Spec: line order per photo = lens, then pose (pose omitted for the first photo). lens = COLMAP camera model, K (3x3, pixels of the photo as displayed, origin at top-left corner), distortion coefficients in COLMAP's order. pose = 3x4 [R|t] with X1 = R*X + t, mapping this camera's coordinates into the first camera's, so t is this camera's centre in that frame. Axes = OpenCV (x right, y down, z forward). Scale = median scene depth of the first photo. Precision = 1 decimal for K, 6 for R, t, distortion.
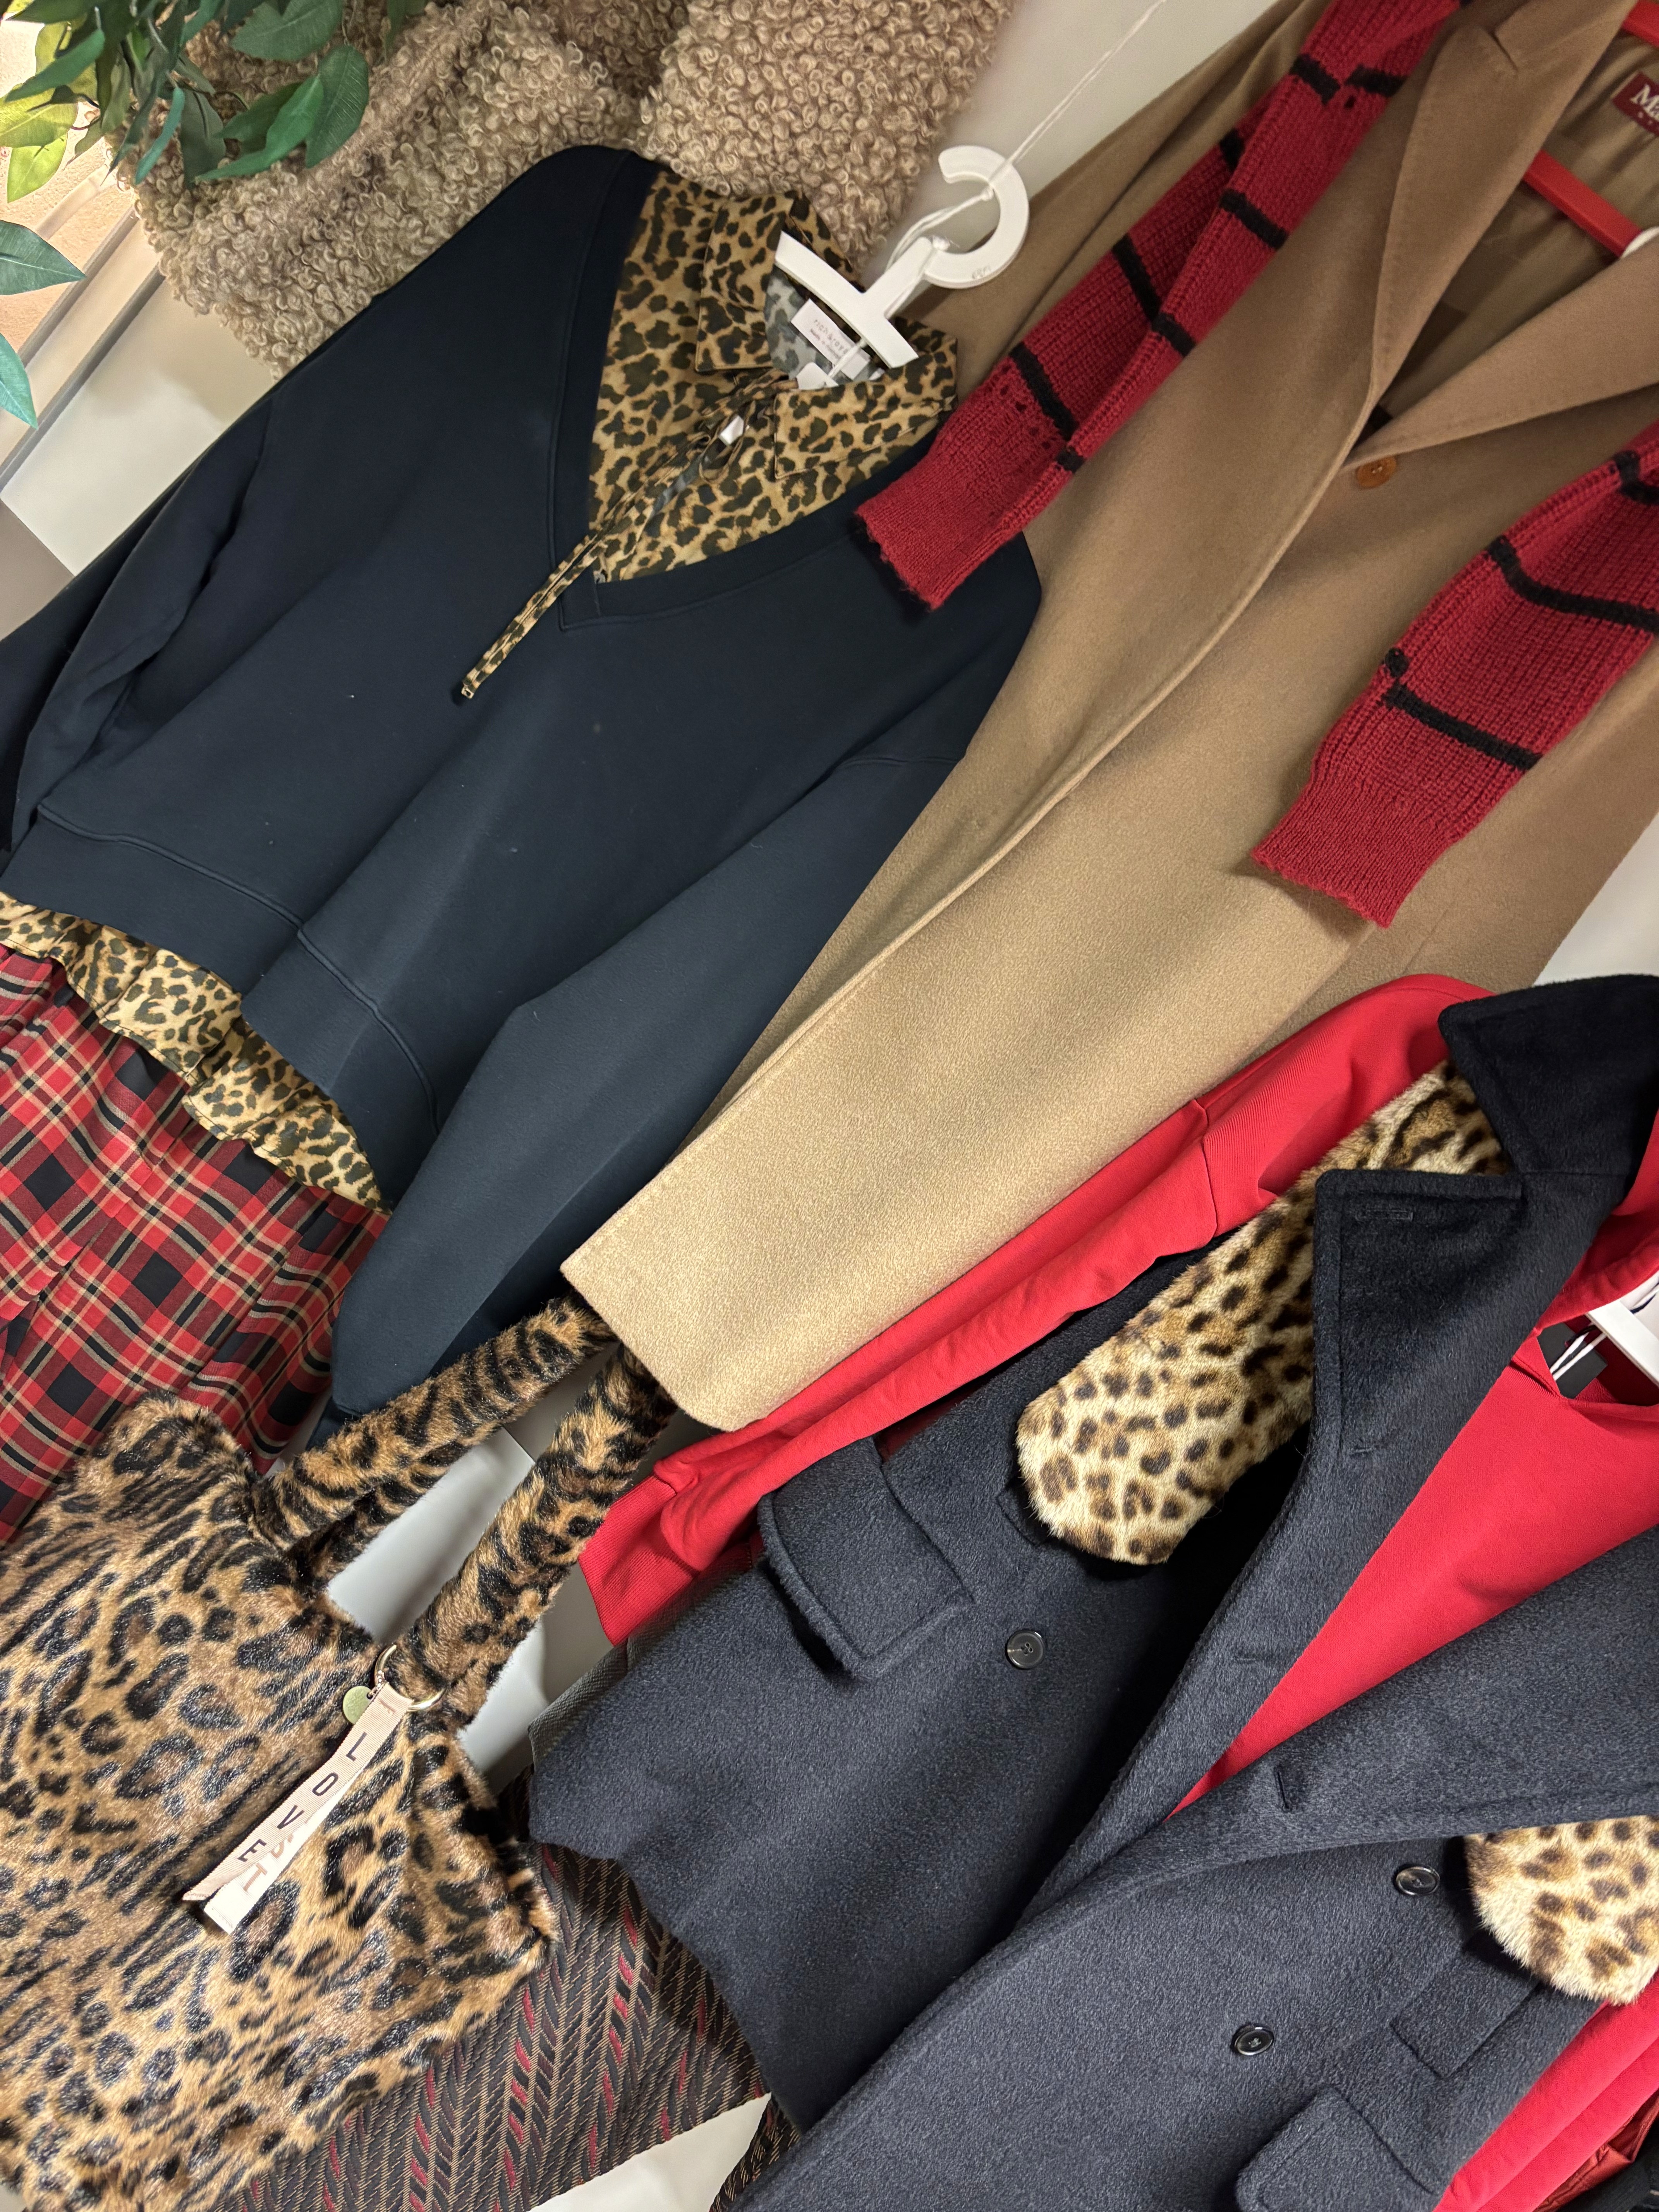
lens RADIAL K [[1720.5, 0, 829.5], [0, 1720.5, 1106.0], [0, 0, 1]] dist [0.048466, -0.075379]
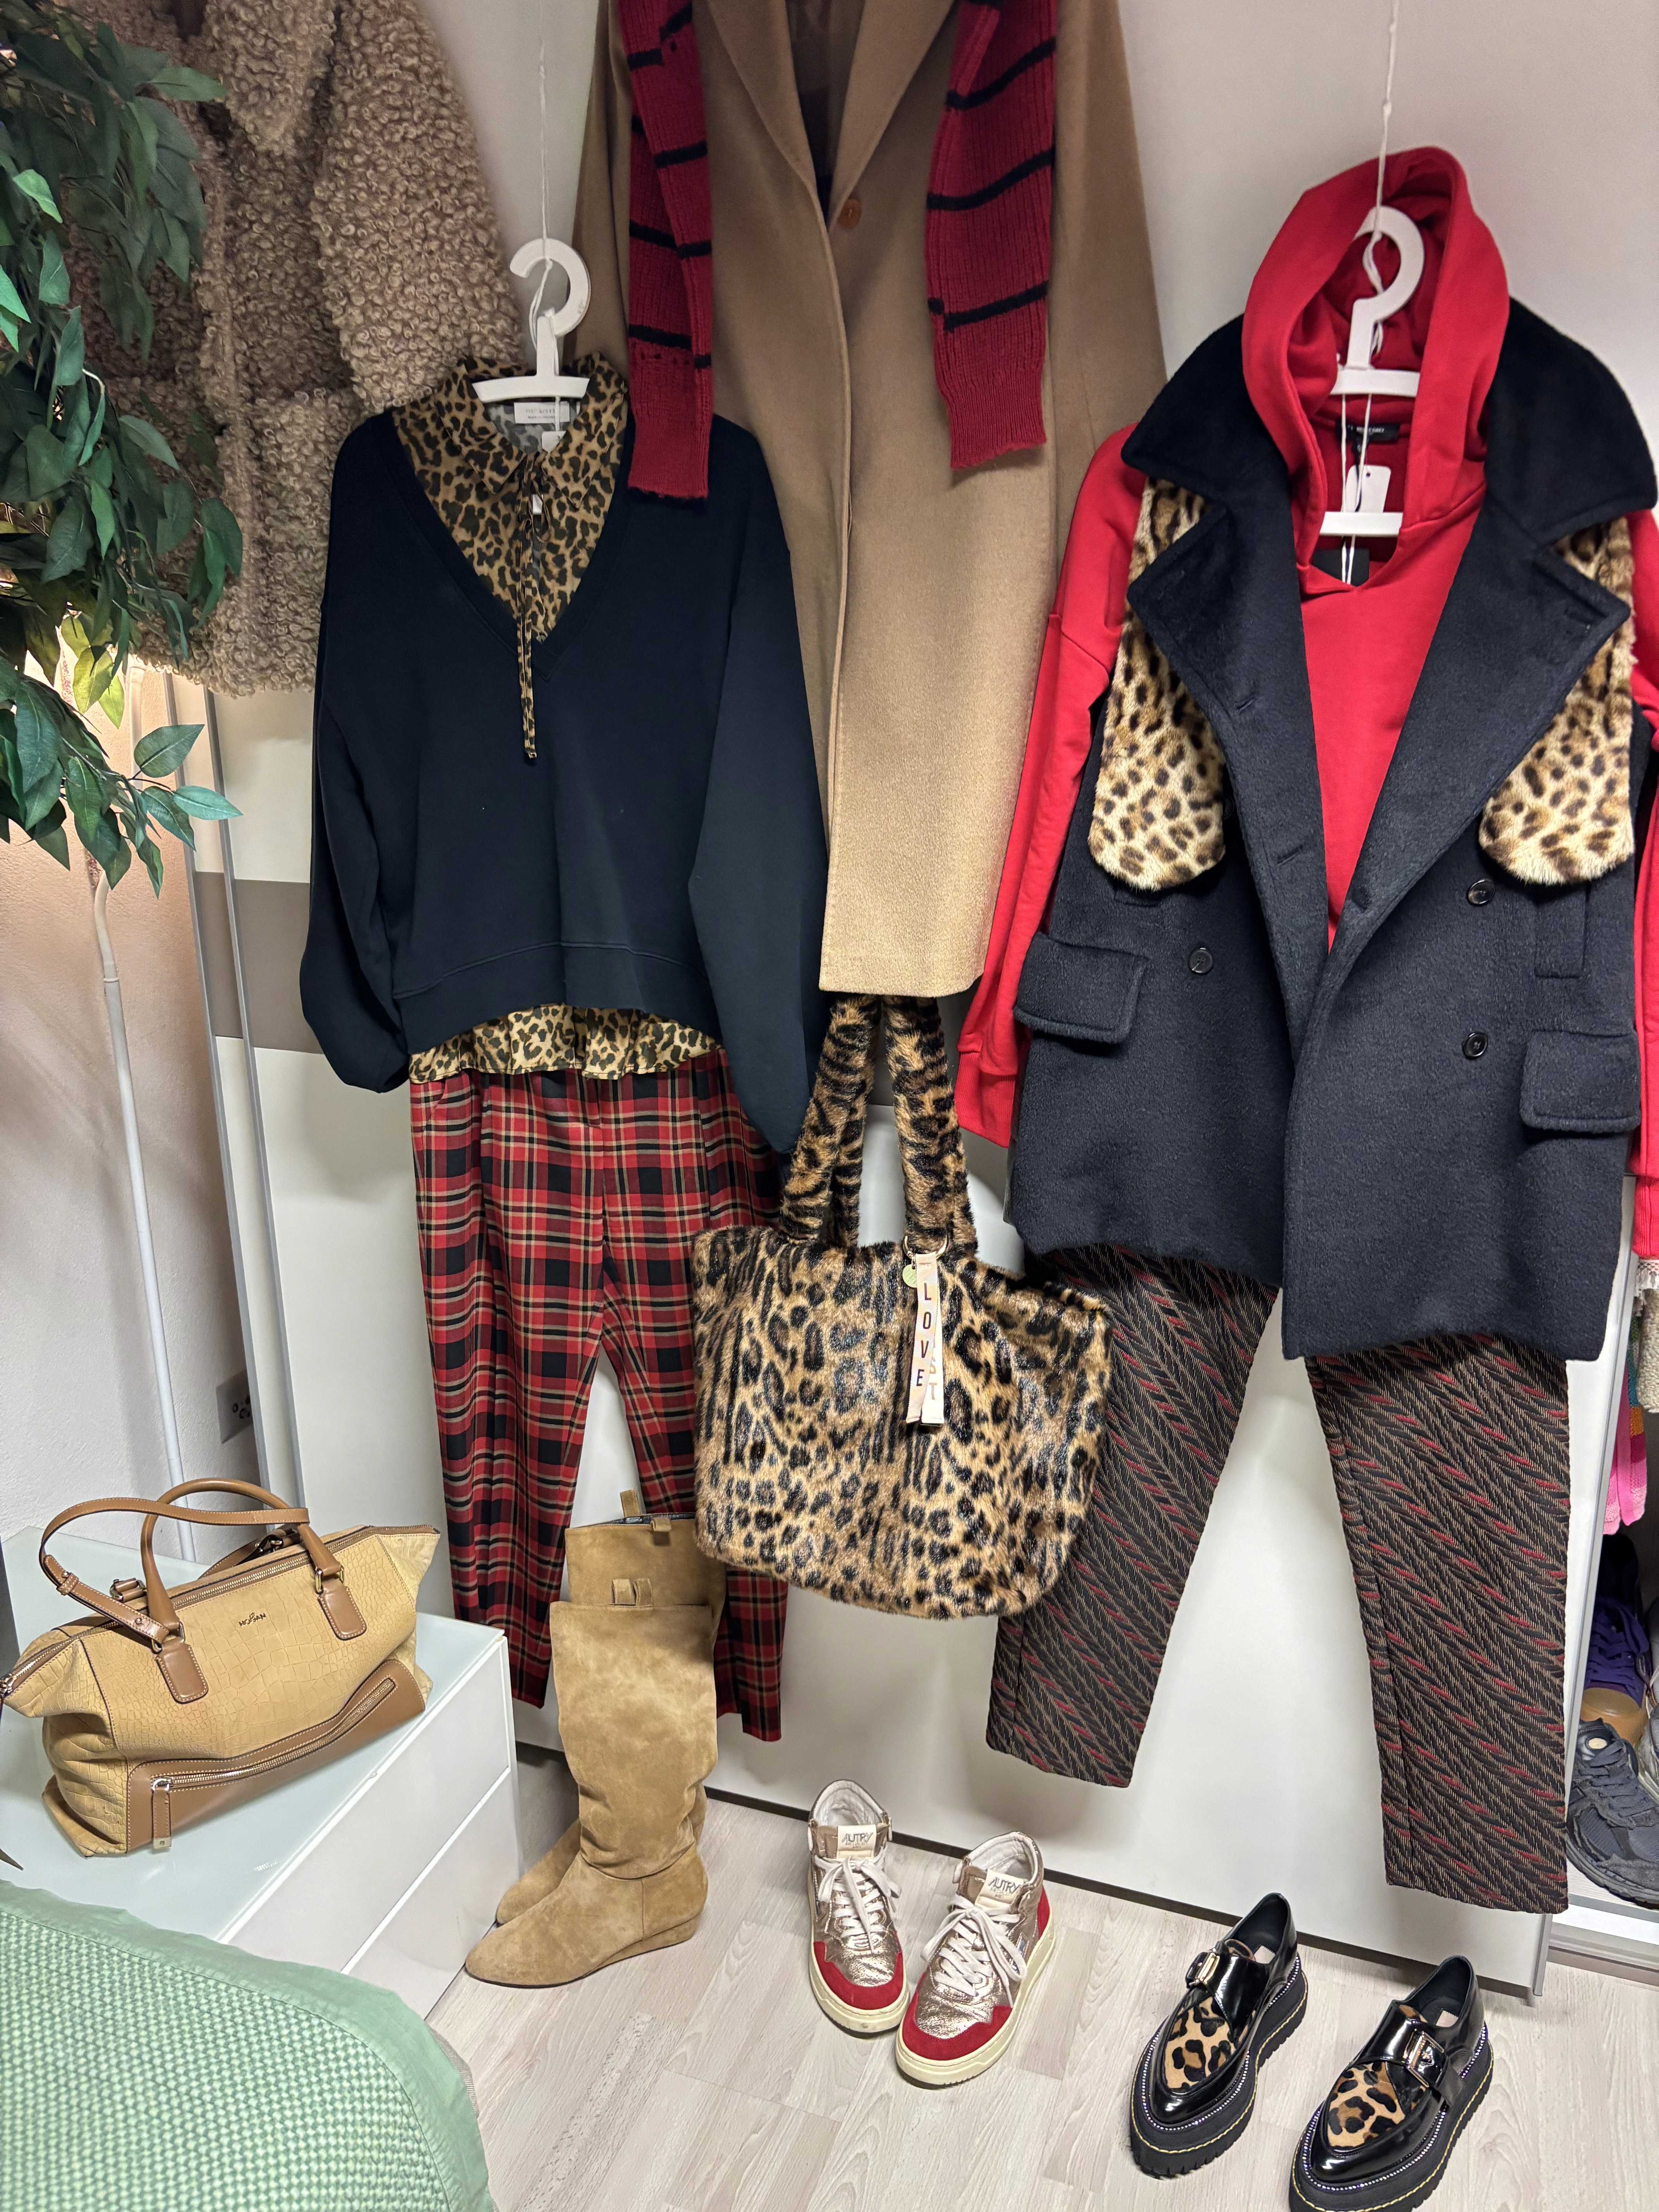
lens RADIAL K [[1720.5, 0, 829.5], [0, 1720.5, 1106.0], [0, 0, 1]] dist [0.048466, -0.075379]
pose [[0.727426, -0.655598, -0.202591, 0.093983], [0.669471, 0.742838, -0.000062, 0.178304], [0.150533, -0.135584, 0.979263, -0.532712]]
